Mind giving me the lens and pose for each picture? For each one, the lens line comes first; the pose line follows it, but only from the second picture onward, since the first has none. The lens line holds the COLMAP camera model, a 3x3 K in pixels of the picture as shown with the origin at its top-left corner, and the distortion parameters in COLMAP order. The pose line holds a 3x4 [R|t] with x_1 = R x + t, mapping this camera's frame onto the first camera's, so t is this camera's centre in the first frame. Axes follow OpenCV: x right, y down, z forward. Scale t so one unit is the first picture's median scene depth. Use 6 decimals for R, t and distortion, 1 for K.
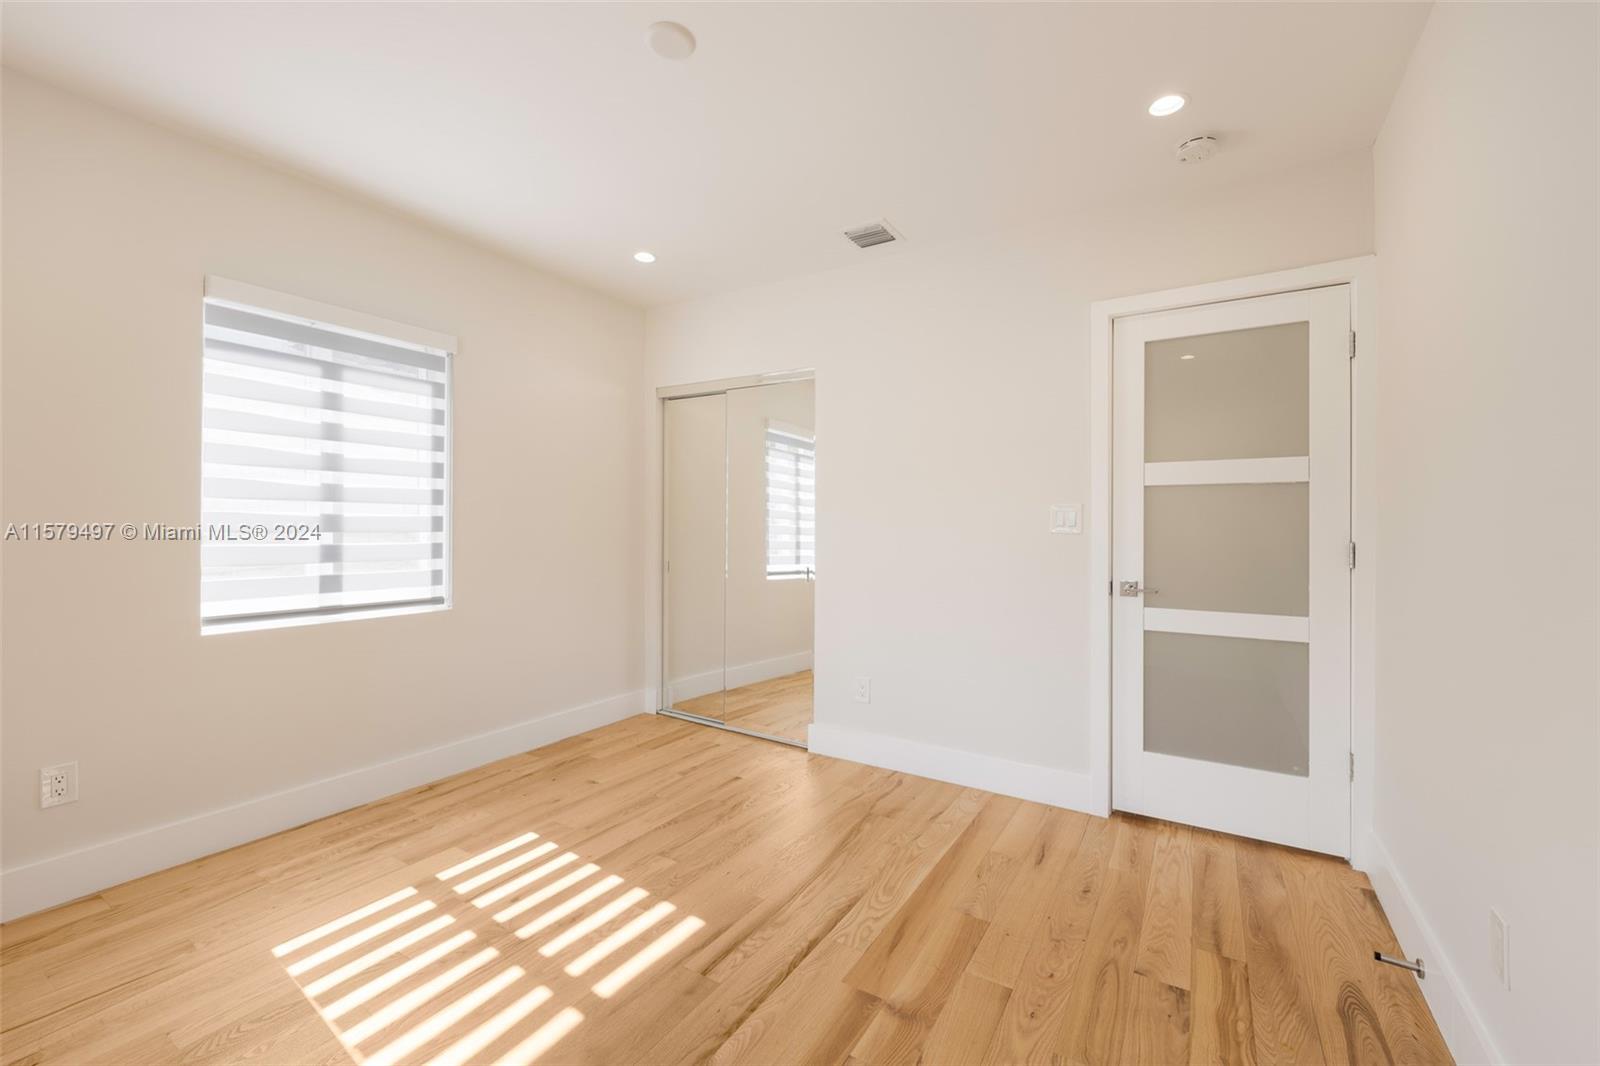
lens RADIAL K [[653.3, 0, 796.3], [0, 653.3, 532.1], [0, 0, 1]] dist [0.002700, 0.000583]
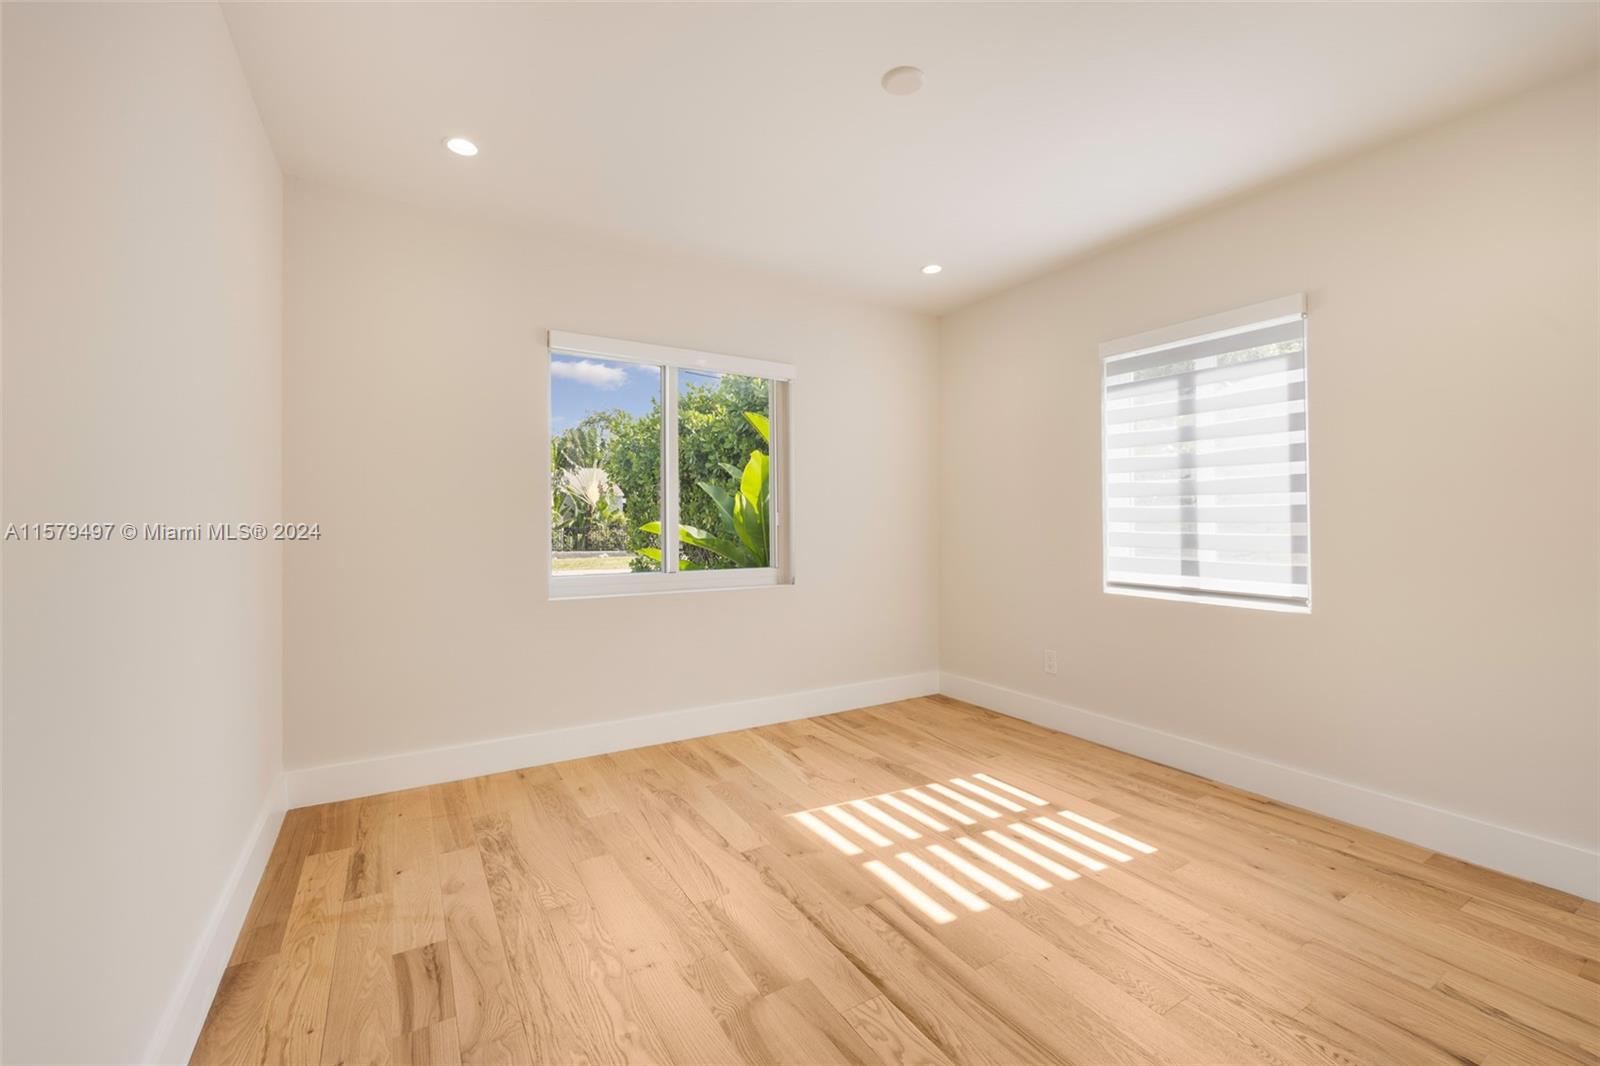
lens RADIAL K [[653.3, 0, 798.2], [0, 653.3, 528.1], [0, 0, 1]] dist [0.002700, 0.000583]
pose [[-0.441891, 0.003765, -0.897061, 0.624368], [-0.008536, 0.999928, 0.008402, 0.006972], [0.897028, 0.011370, -0.441827, 0.931163]]
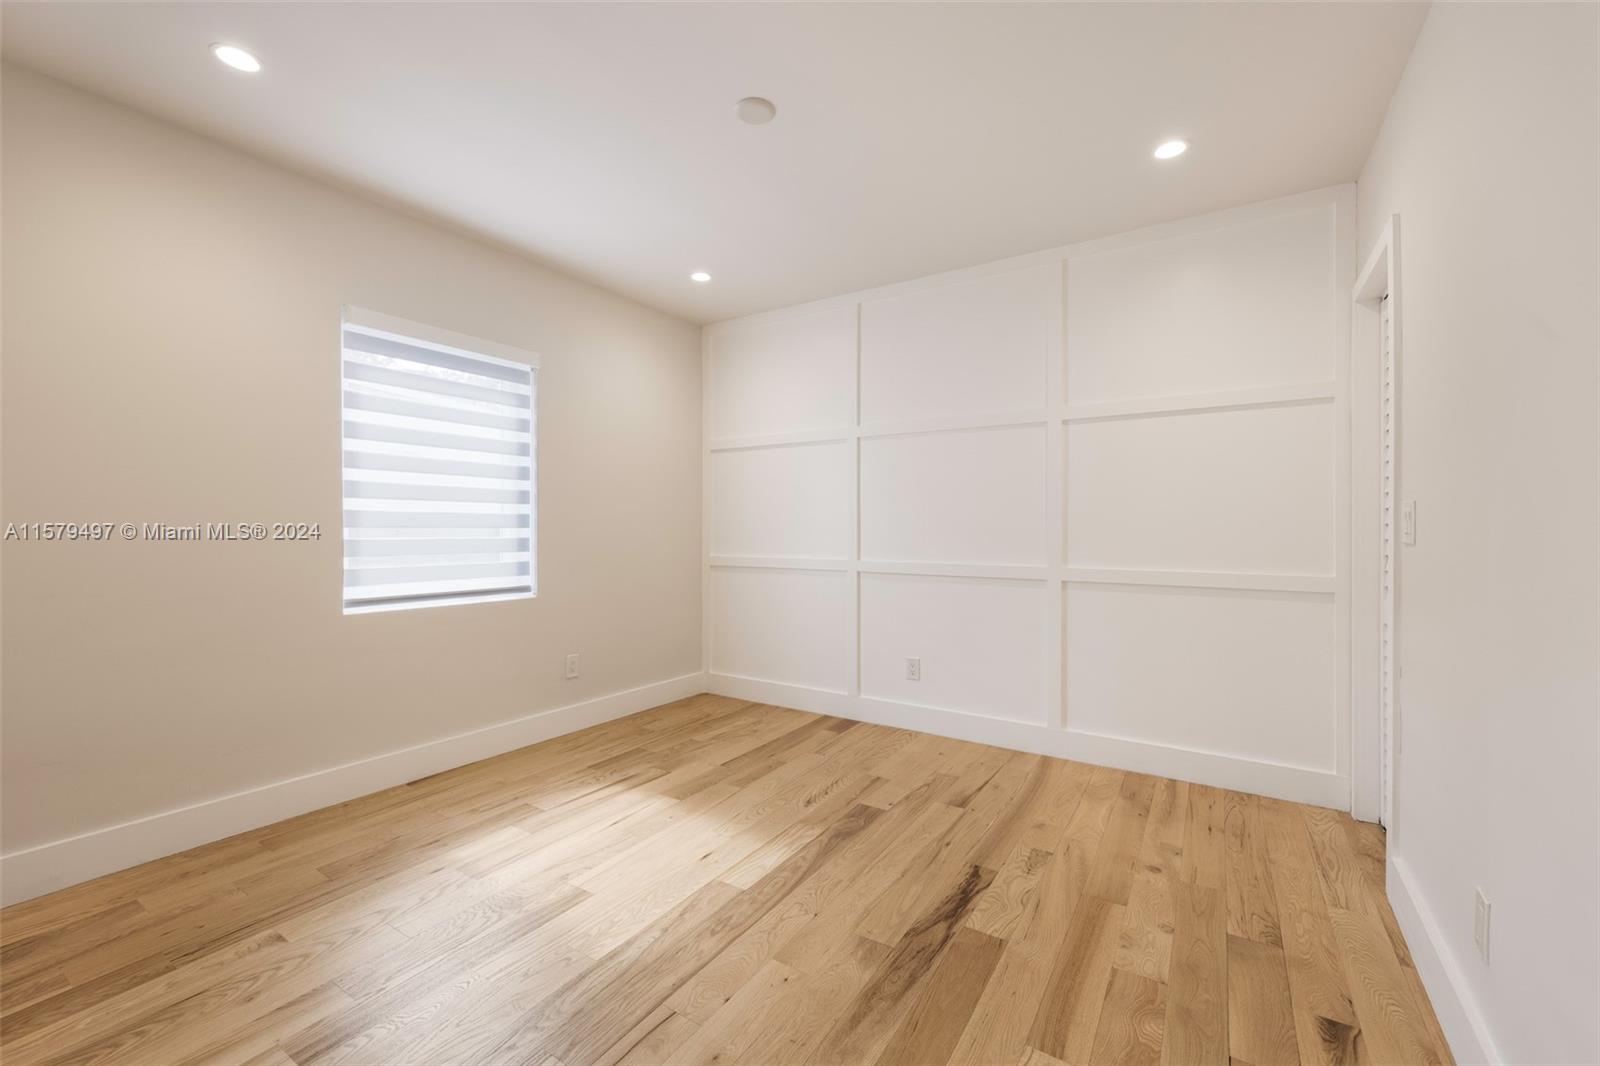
lens RADIAL K [[653.3, 0, 801.8], [0, 653.3, 526.1], [0, 0, 1]] dist [0.002700, 0.000583]
pose [[0.999972, 0.006868, 0.002967, -0.090226], [-0.006850, 0.999957, -0.006289, 0.000821], [-0.003010, 0.006268, 0.999976, -0.147925]]
